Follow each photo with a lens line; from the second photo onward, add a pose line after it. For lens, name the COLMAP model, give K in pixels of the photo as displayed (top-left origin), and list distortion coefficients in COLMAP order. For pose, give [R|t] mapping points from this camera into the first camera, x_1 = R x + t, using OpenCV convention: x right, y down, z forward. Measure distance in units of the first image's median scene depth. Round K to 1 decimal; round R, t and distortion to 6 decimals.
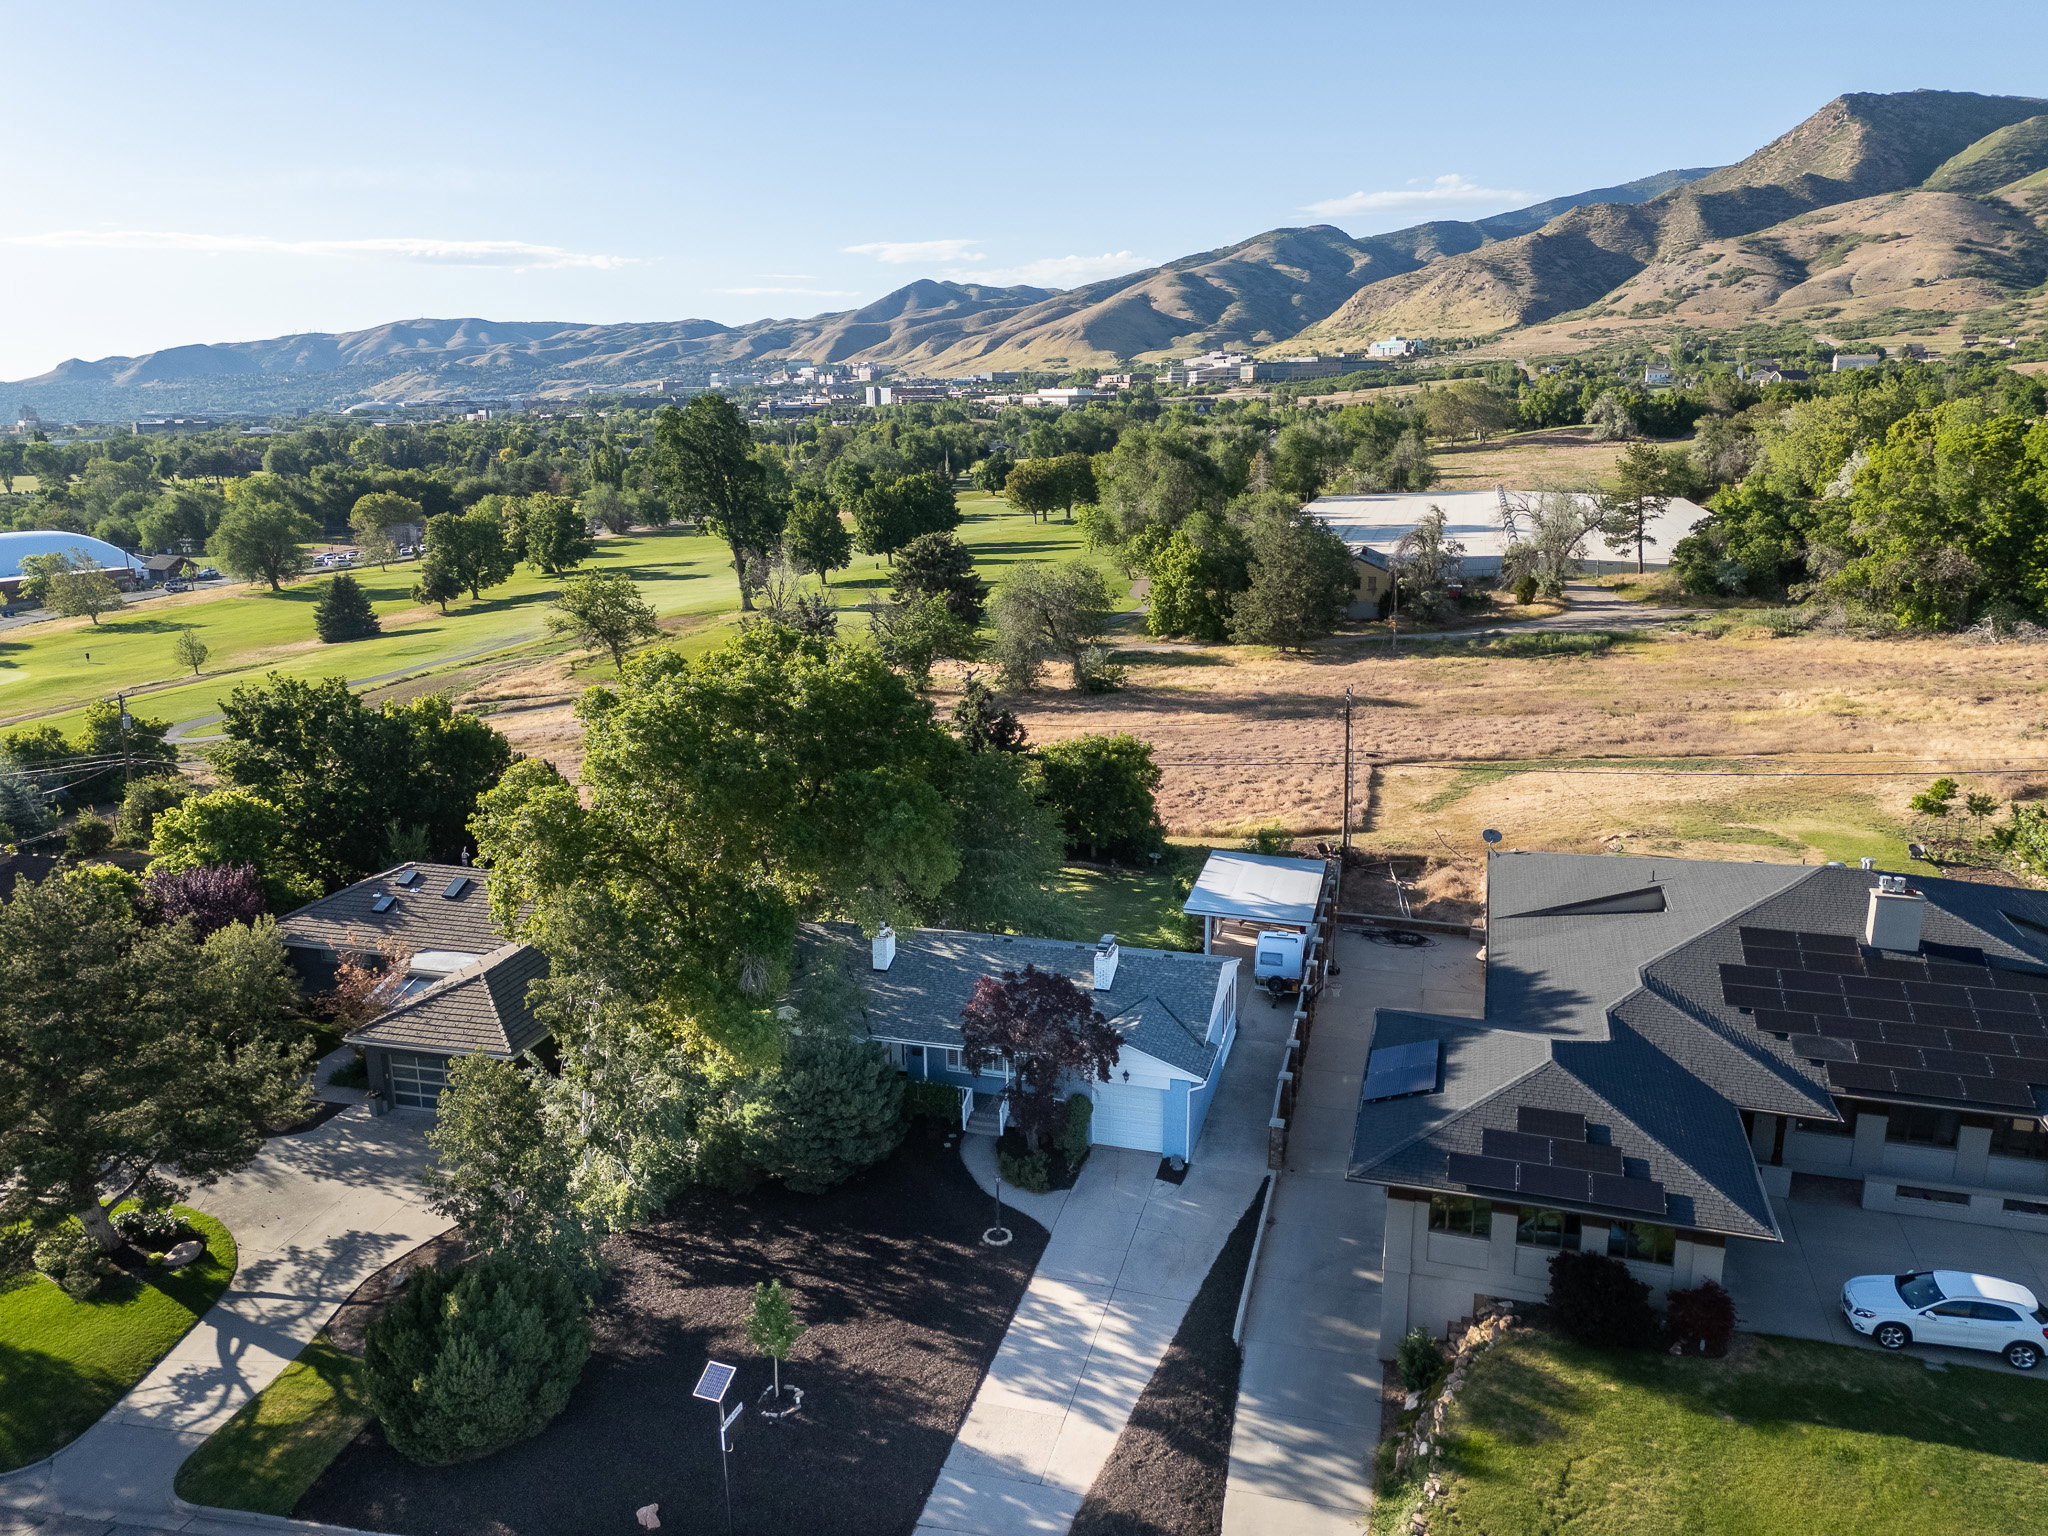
lens RADIAL K [[1513.2, 0, 1027.4], [0, 1513.2, 758.4], [0, 0, 1]] dist [0.075673, -0.069778]
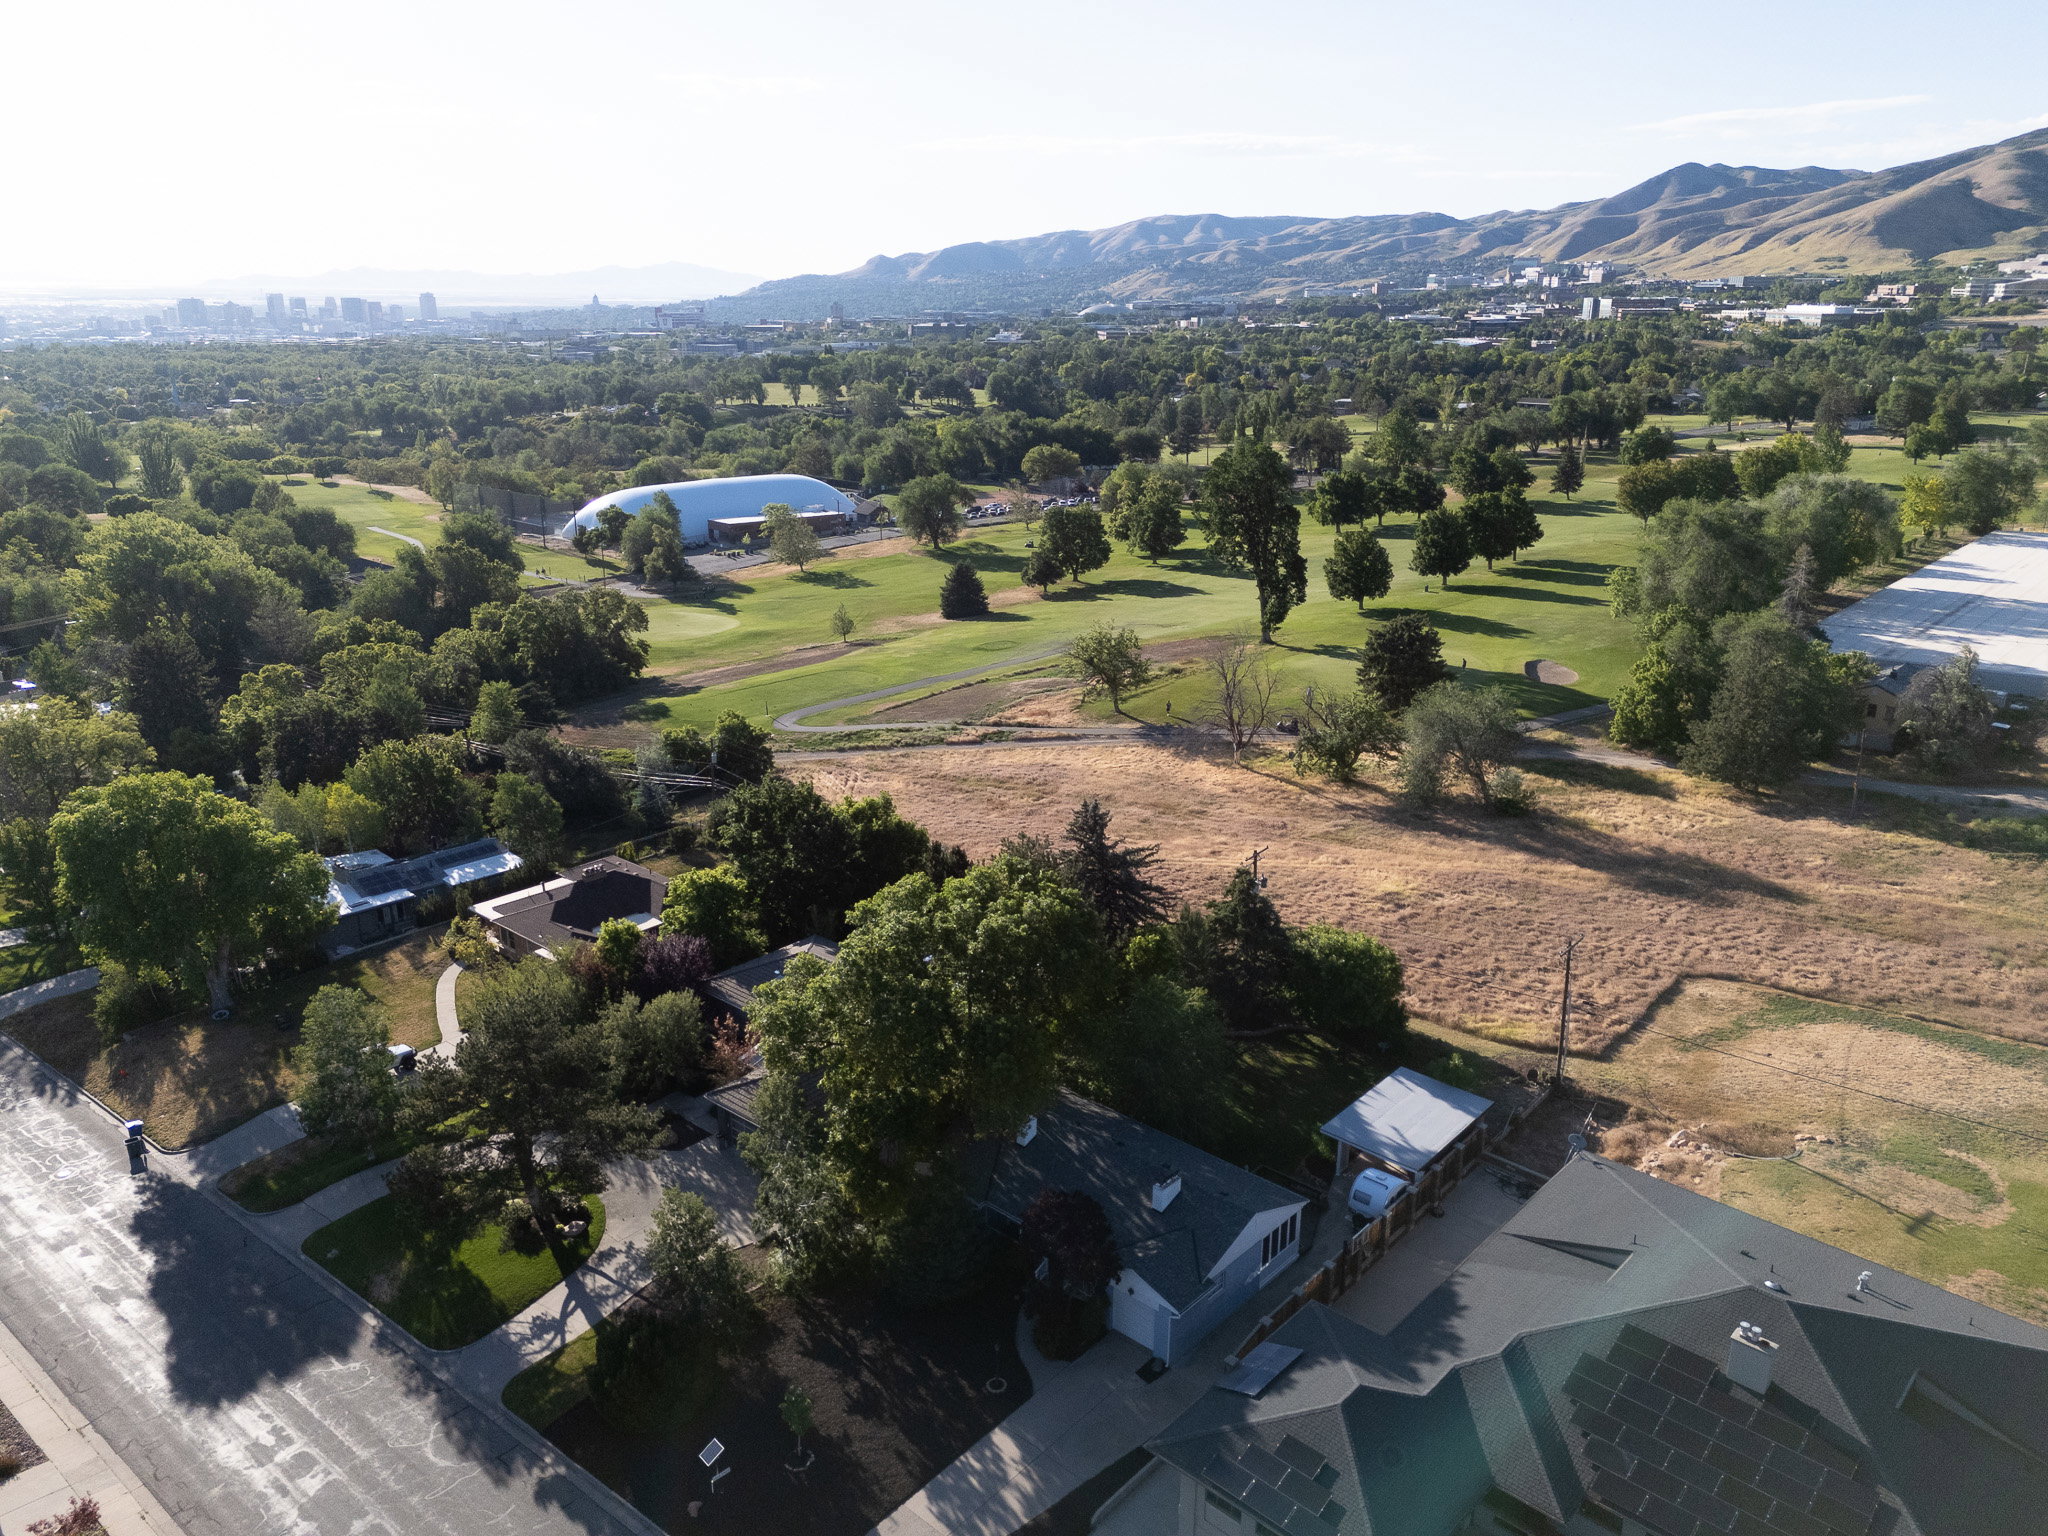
lens RADIAL K [[1513.2, 0, 1027.4], [0, 1513.2, 758.4], [0, 0, 1]] dist [0.075673, -0.069778]
pose [[0.900287, 0.144317, -0.410678, 0.011112], [-0.116874, 0.988940, 0.091313, -0.008755], [0.419314, -0.034210, 0.907197, -0.005835]]
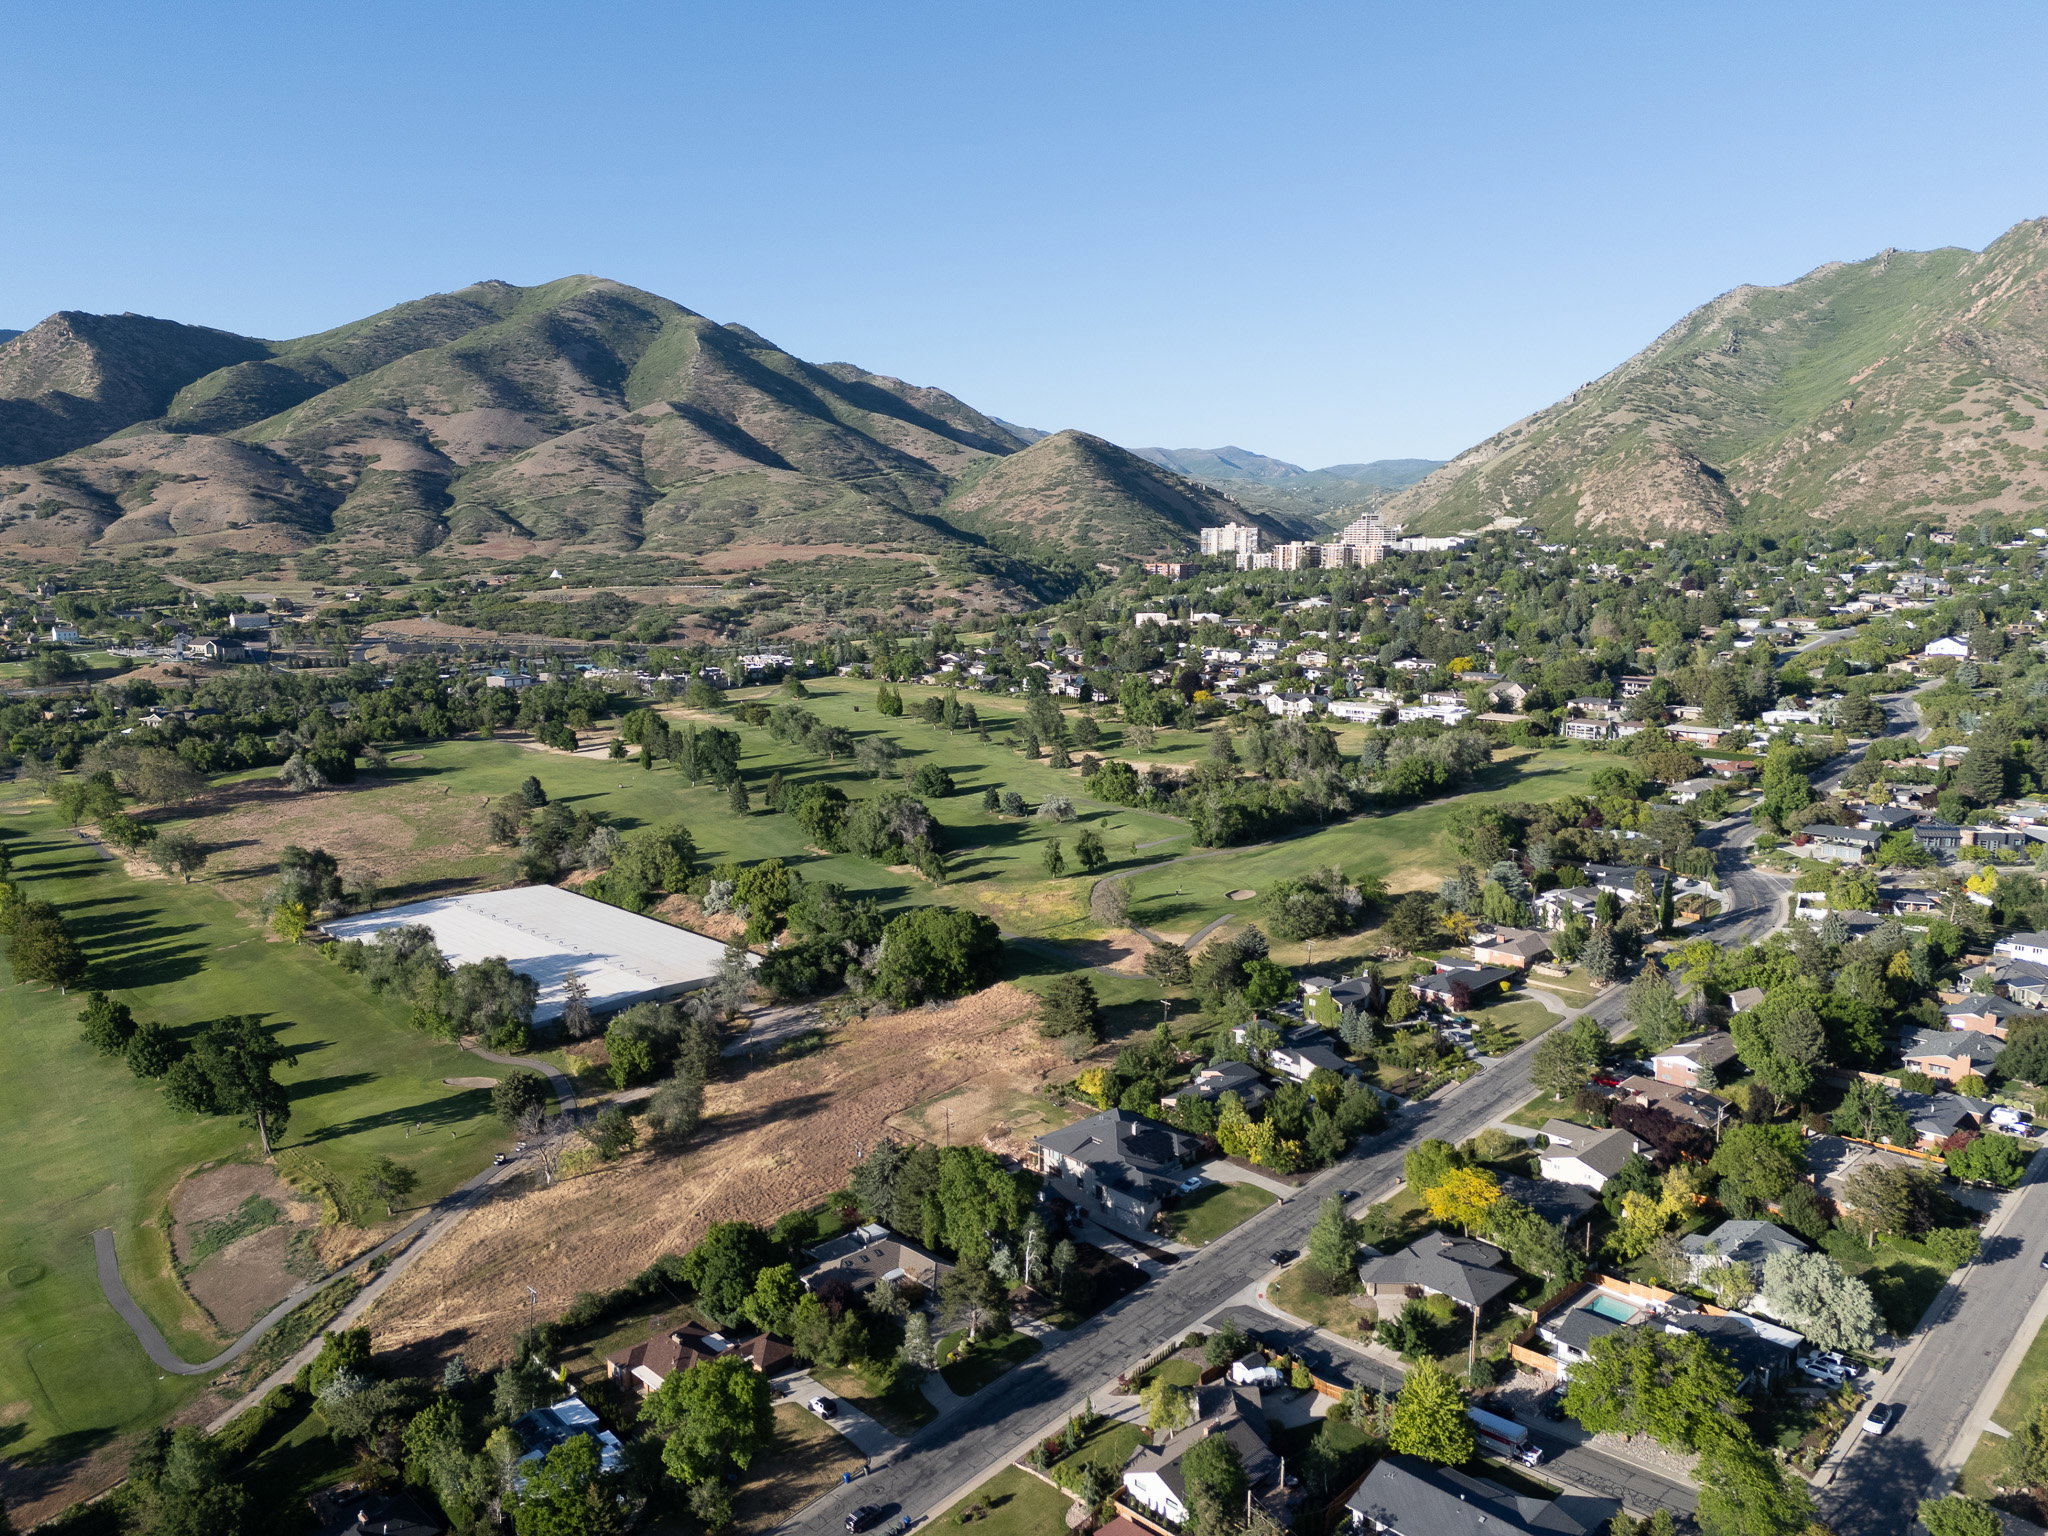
lens RADIAL K [[1513.2, 0, 1027.4], [0, 1513.2, 758.4], [0, 0, 1]] dist [0.075673, -0.069778]
pose [[0.495216, -0.120063, 0.860434, -0.099216], [0.200802, 0.979405, 0.021094, -0.032840], [-0.845245, 0.162331, 0.509126, -0.038884]]
